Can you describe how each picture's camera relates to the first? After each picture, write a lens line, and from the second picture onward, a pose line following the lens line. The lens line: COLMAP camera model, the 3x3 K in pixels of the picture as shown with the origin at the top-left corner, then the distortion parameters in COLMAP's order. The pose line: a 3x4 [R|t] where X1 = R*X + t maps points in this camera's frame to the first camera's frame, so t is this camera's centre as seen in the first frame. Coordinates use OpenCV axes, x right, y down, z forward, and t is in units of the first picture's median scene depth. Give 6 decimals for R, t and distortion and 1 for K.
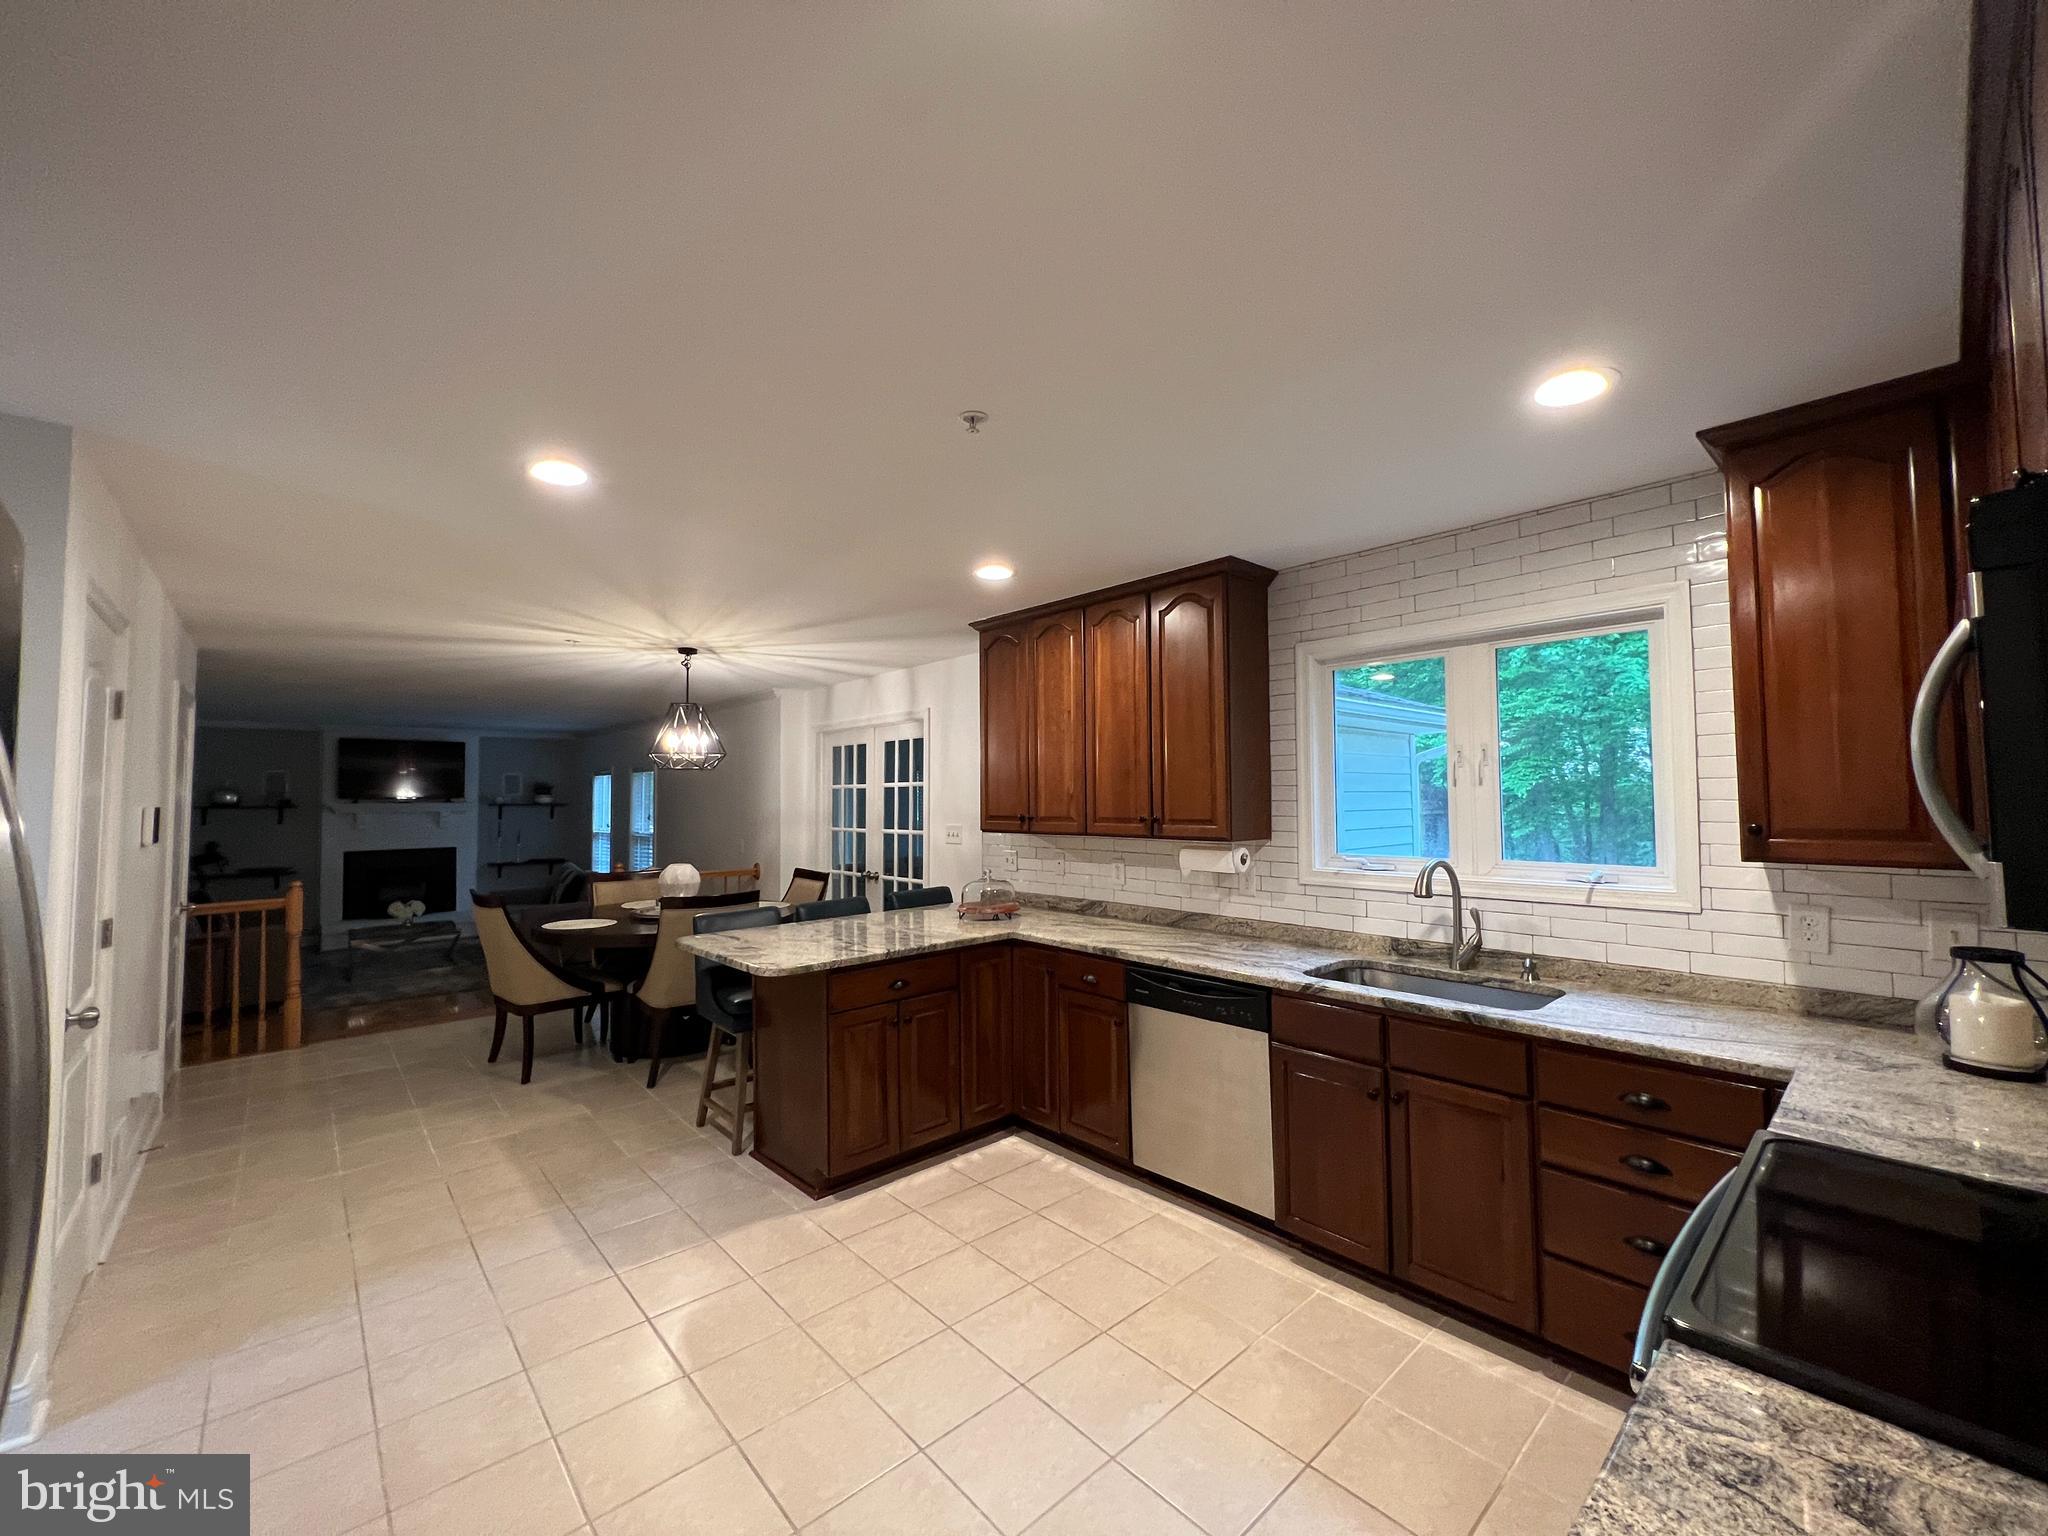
lens RADIAL K [[821.0, 0, 1025.0], [0, 821.0, 764.5], [0, 0, 1]] dist [-0.001559, 0.001228]
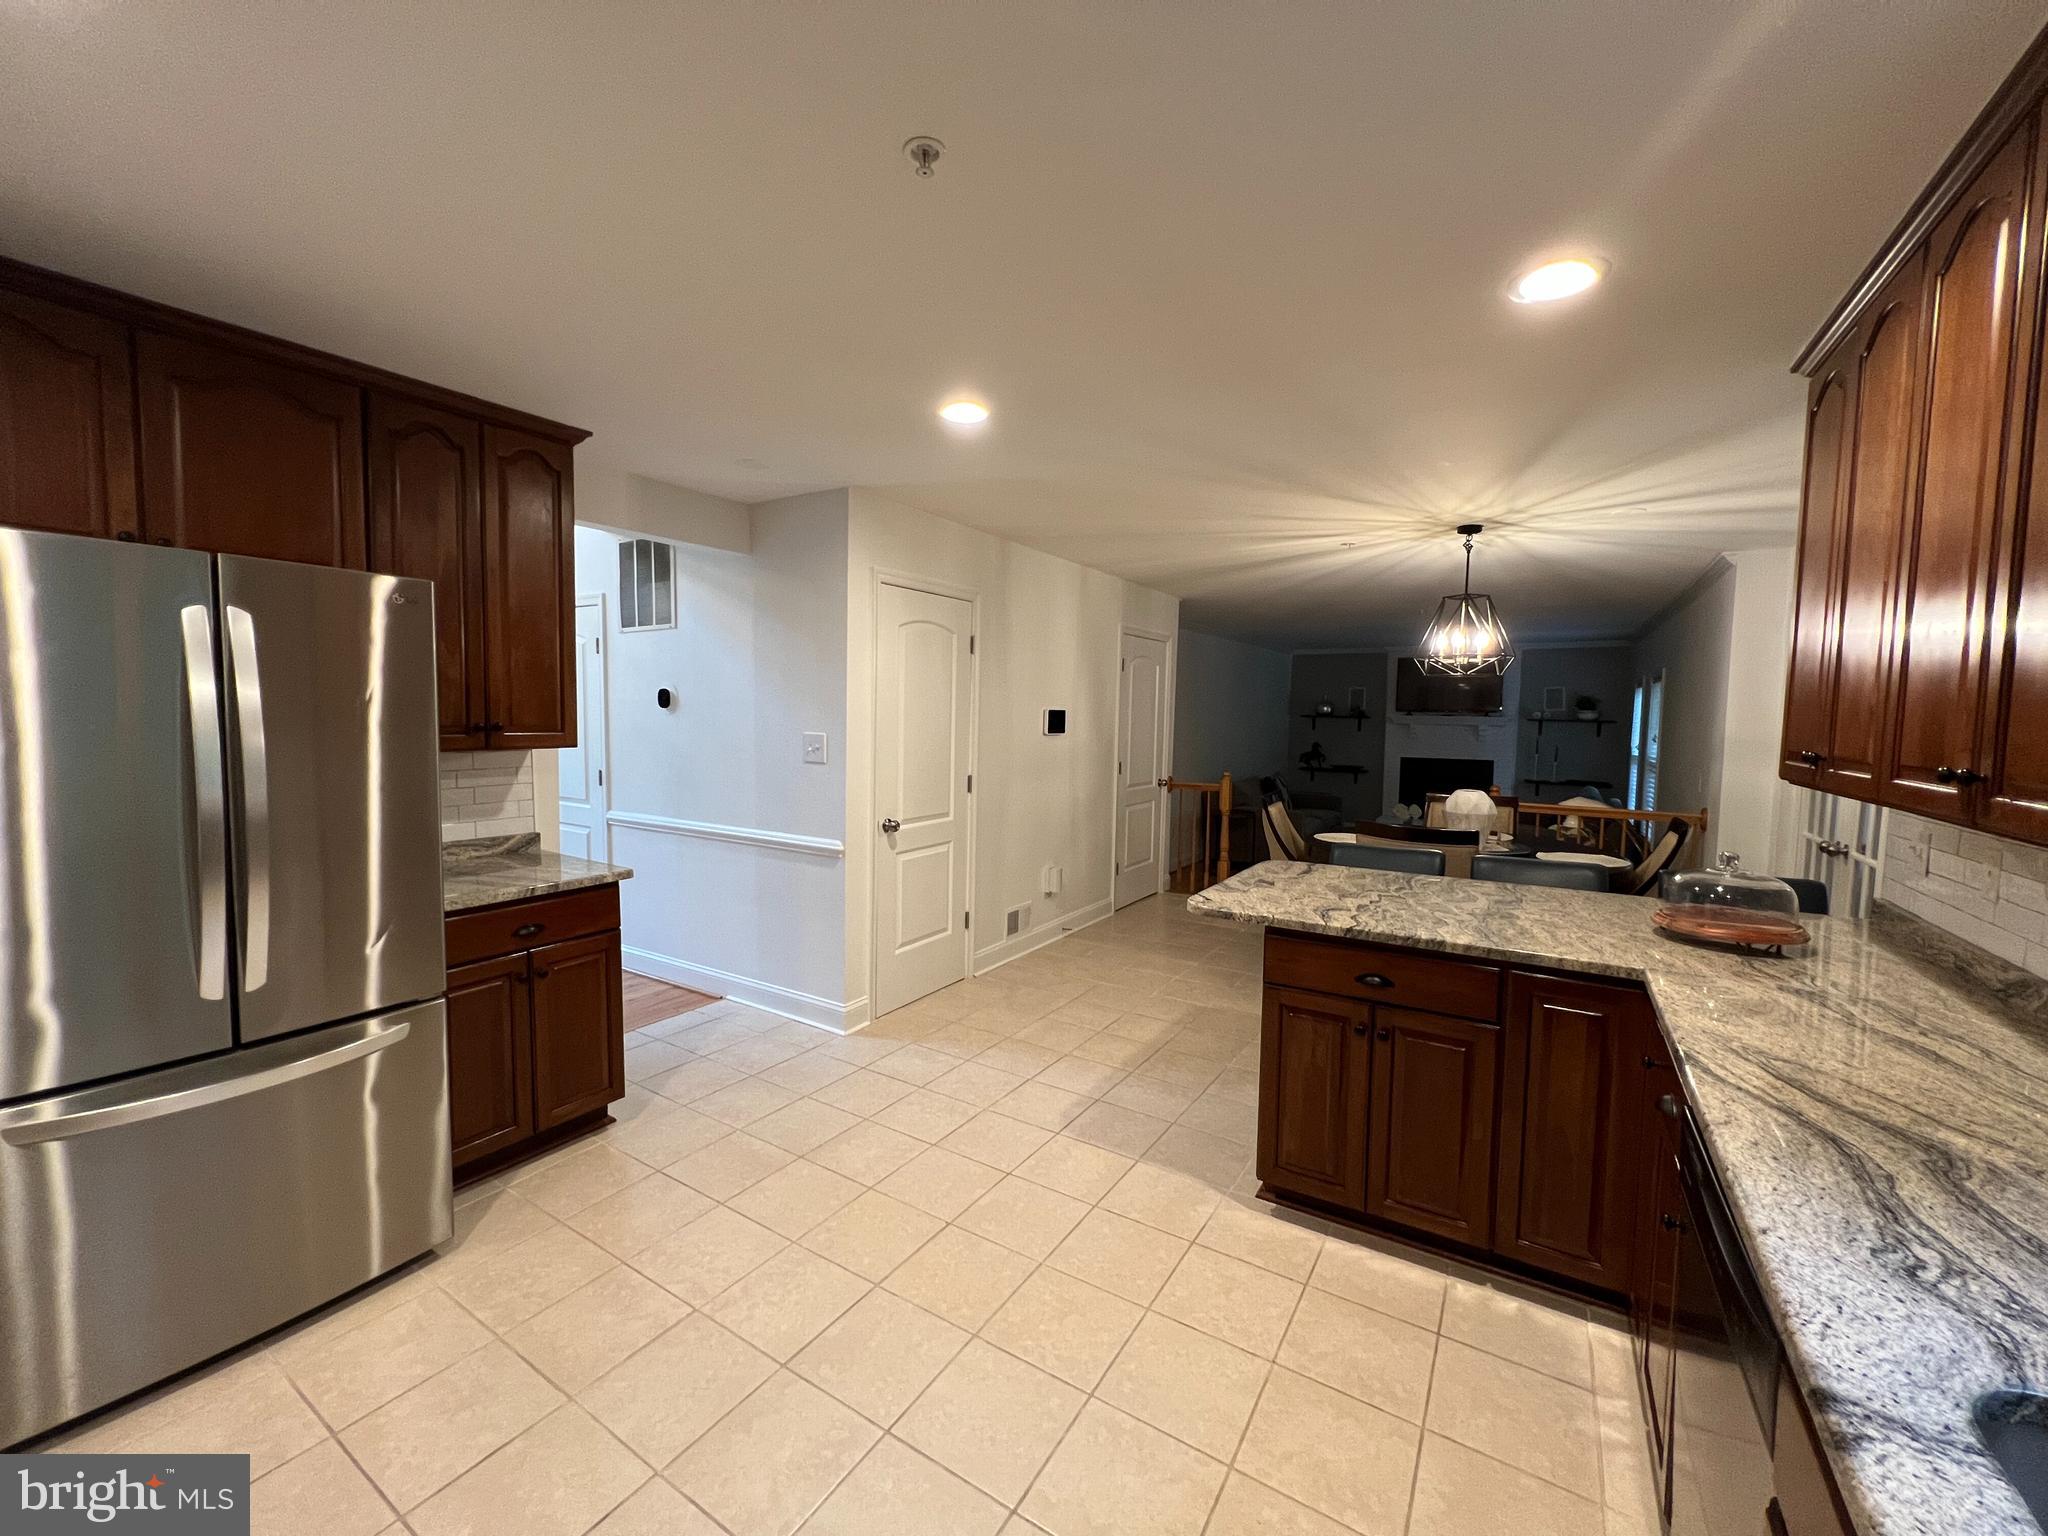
lens RADIAL K [[821.0, 0, 1018.0], [0, 821.0, 763.6], [0, 0, 1]] dist [-0.001559, 0.001228]
pose [[0.268587, 0.075011, -0.960330, 0.384169], [0.021385, 0.996253, 0.083798, 0.021470], [0.963018, -0.043043, 0.265976, 0.499926]]
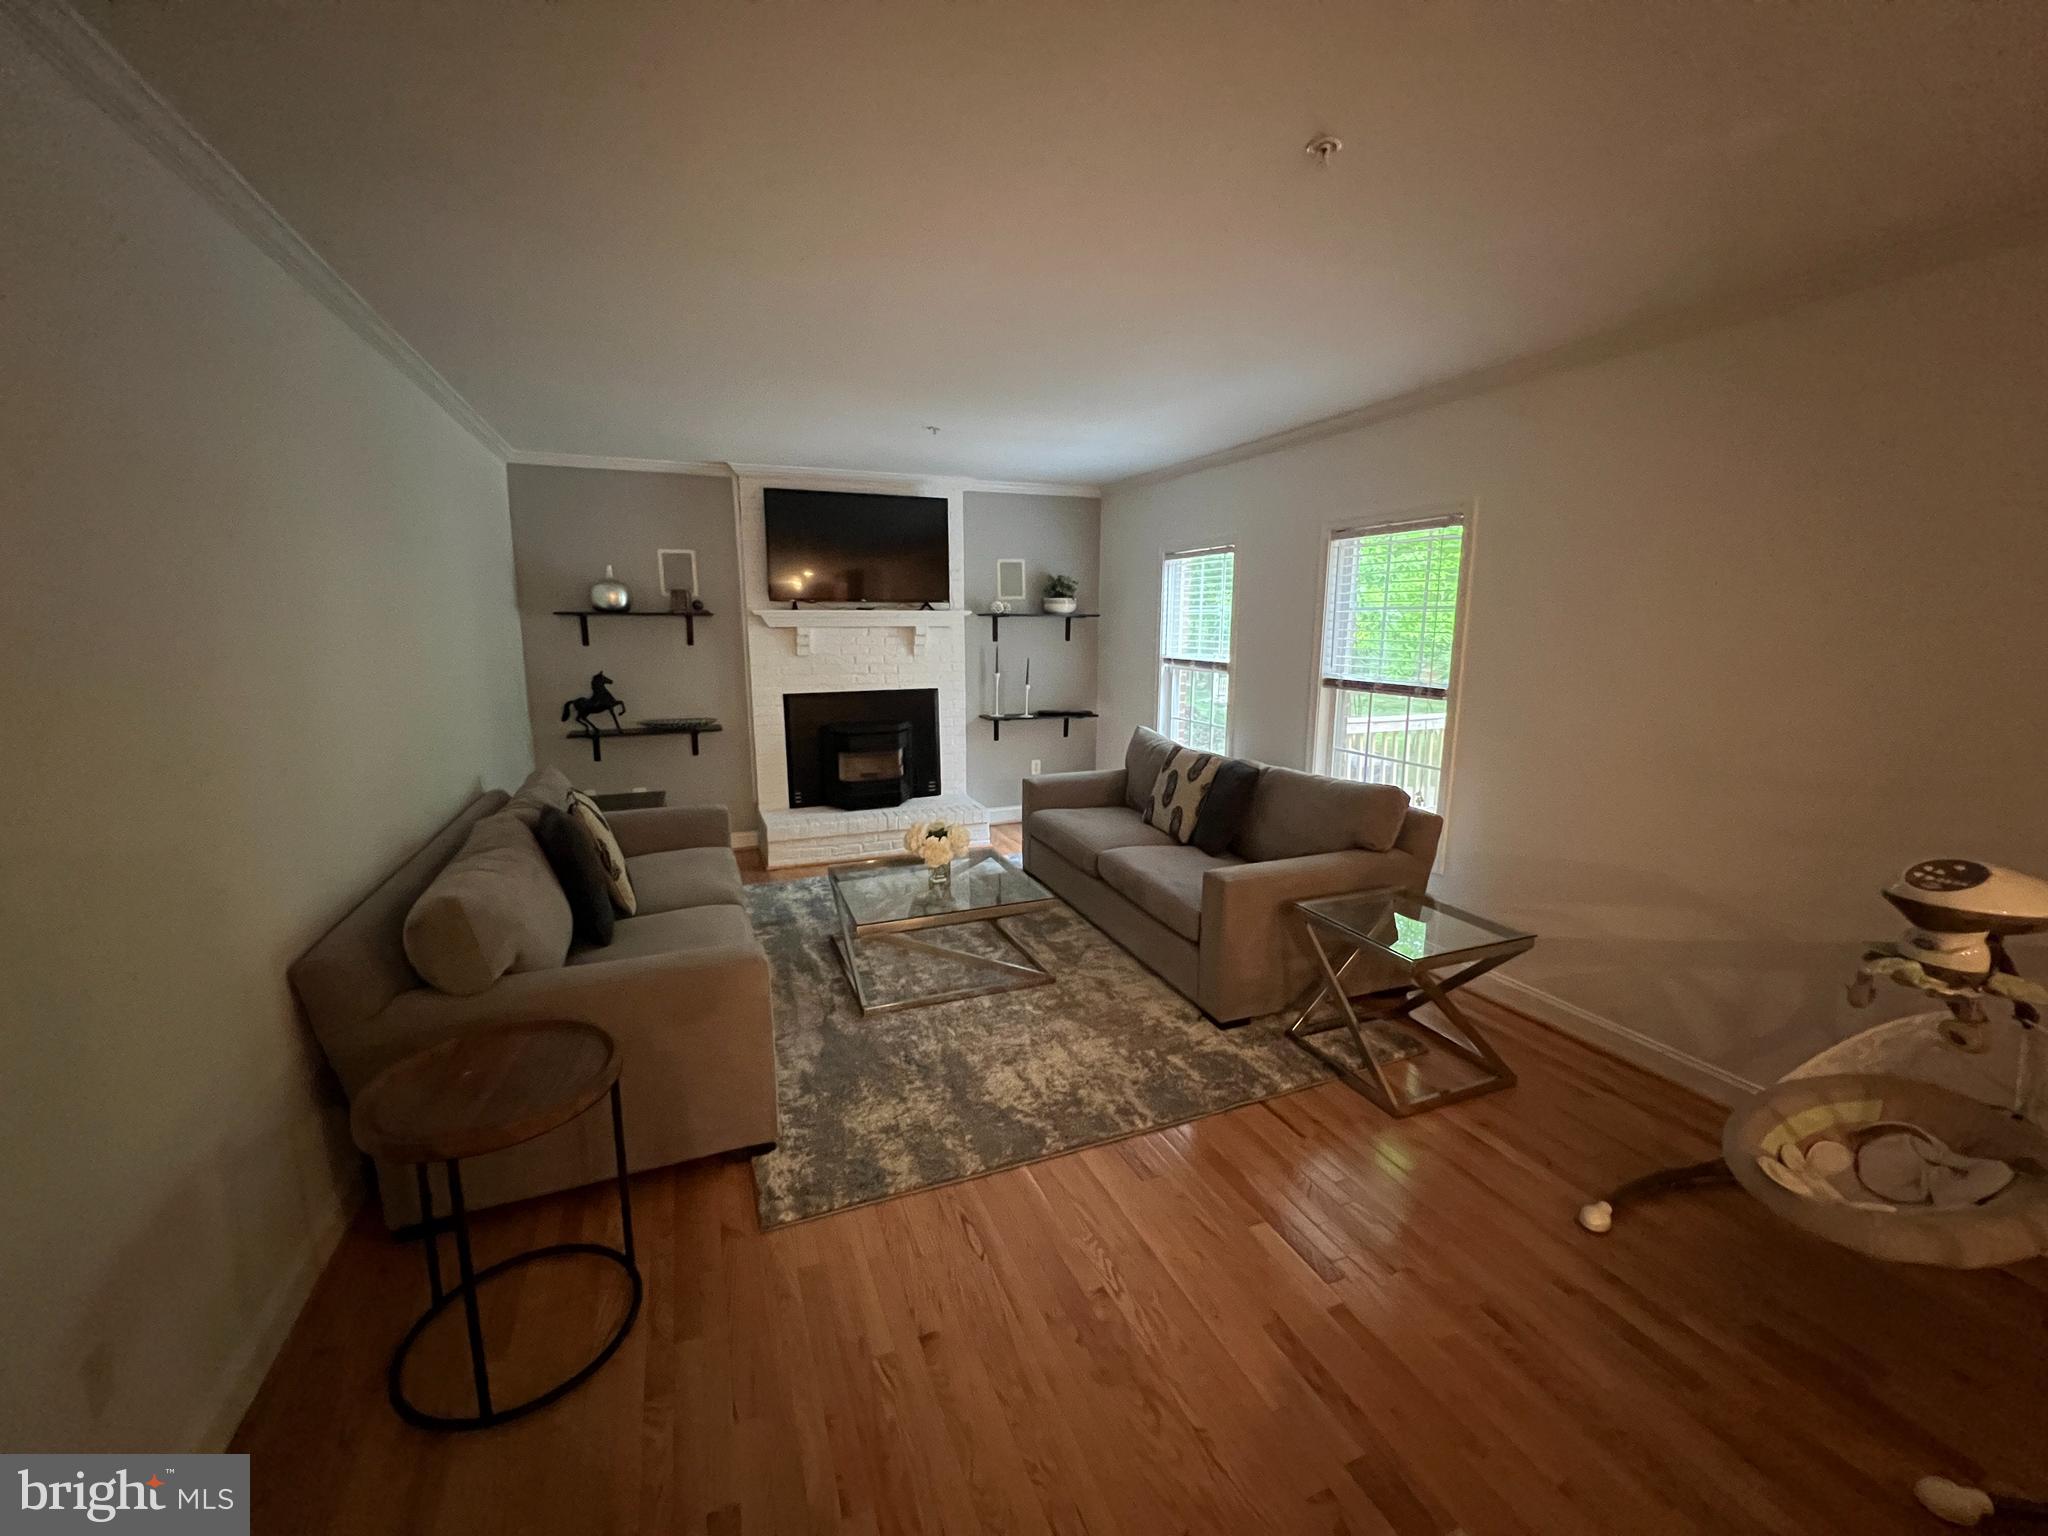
lens RADIAL K [[821.0, 0, 1024.9], [0, 821.0, 767.0], [0, 0, 1]] dist [-0.001559, 0.001228]
pose [[0.938044, 0.071058, -0.339152, -1.339659], [0.005077, 0.975825, 0.218496, 0.088379], [0.346479, -0.206680, 0.915006, 1.478320]]
